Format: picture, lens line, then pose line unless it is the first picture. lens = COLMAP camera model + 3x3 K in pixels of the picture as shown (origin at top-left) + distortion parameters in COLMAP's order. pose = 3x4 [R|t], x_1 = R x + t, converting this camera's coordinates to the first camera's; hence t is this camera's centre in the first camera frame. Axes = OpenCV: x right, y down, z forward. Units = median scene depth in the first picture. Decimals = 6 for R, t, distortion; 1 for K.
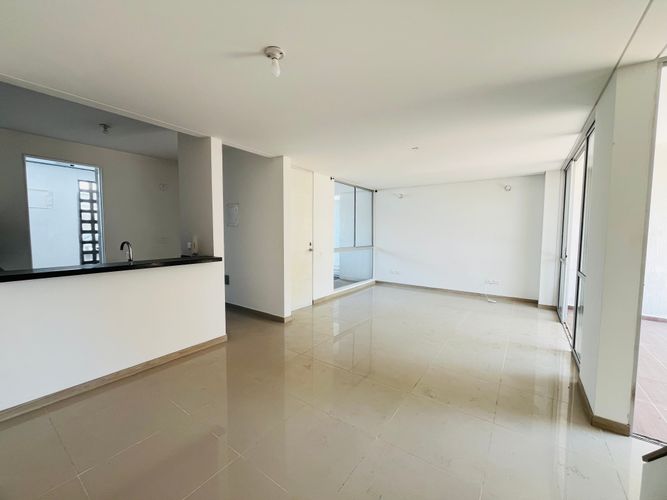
lens RADIAL K [[270.2, 0, 332.5], [0, 270.2, 247.7], [0, 0, 1]] dist [-0.002327, 0.000115]
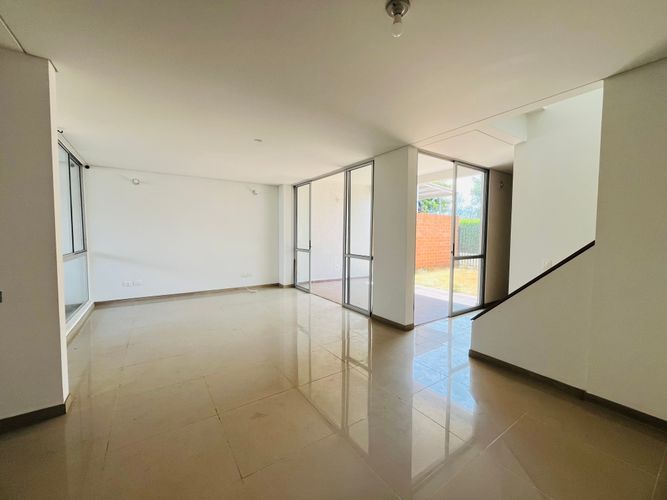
lens RADIAL K [[270.4, 0, 332.9], [0, 270.4, 247.4], [0, 0, 1]] dist [0.015665, -0.000014]
pose [[0.350126, -0.050375, 0.935347, -0.361460], [0.053468, 0.998000, 0.033735, -0.005187], [-0.935175, 0.038199, 0.352119, 0.299081]]
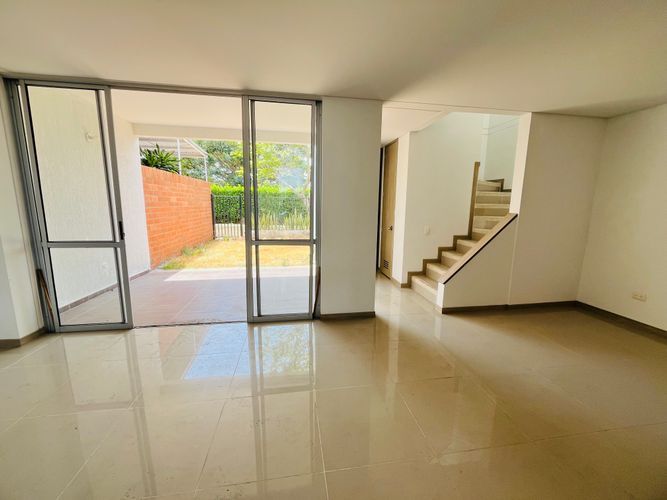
lens RADIAL K [[270.2, 0, 332.5], [0, 270.2, 247.7], [0, 0, 1]] dist [-0.002327, 0.000115]
pose [[-0.700193, -0.128893, 0.702223, 0.009207], [0.026551, 0.978187, 0.206021, -0.049143], [-0.713460, 0.162900, -0.681497, 0.871911]]
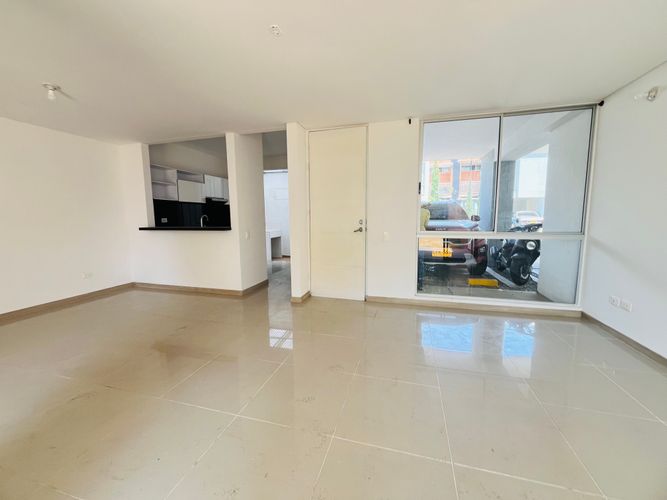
lens RADIAL K [[270.2, 0, 332.5], [0, 270.2, 247.7], [0, 0, 1]] dist [-0.002327, 0.000115]
pose [[0.336568, 0.098759, -0.936466, 0.604379], [-0.046867, 0.995009, 0.088089, -0.005048], [0.940492, 0.014241, 0.339517, 0.649944]]
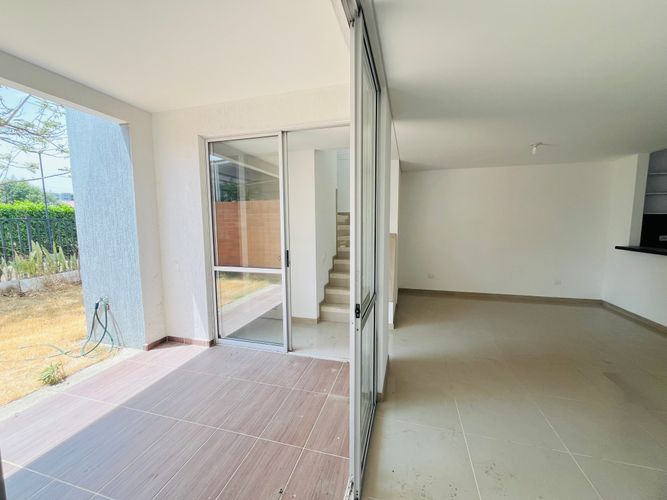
lens RADIAL K [[268.4, 0, 335.1], [0, 268.4, 248.0], [0, 0, 1]] dist [-0.002061, -0.000210]
pose [[-0.939321, 0.032569, -0.341490, 0.659253], [-0.021749, 0.987826, 0.154038, -0.067209], [0.342350, 0.152118, -0.927177, 0.832062]]
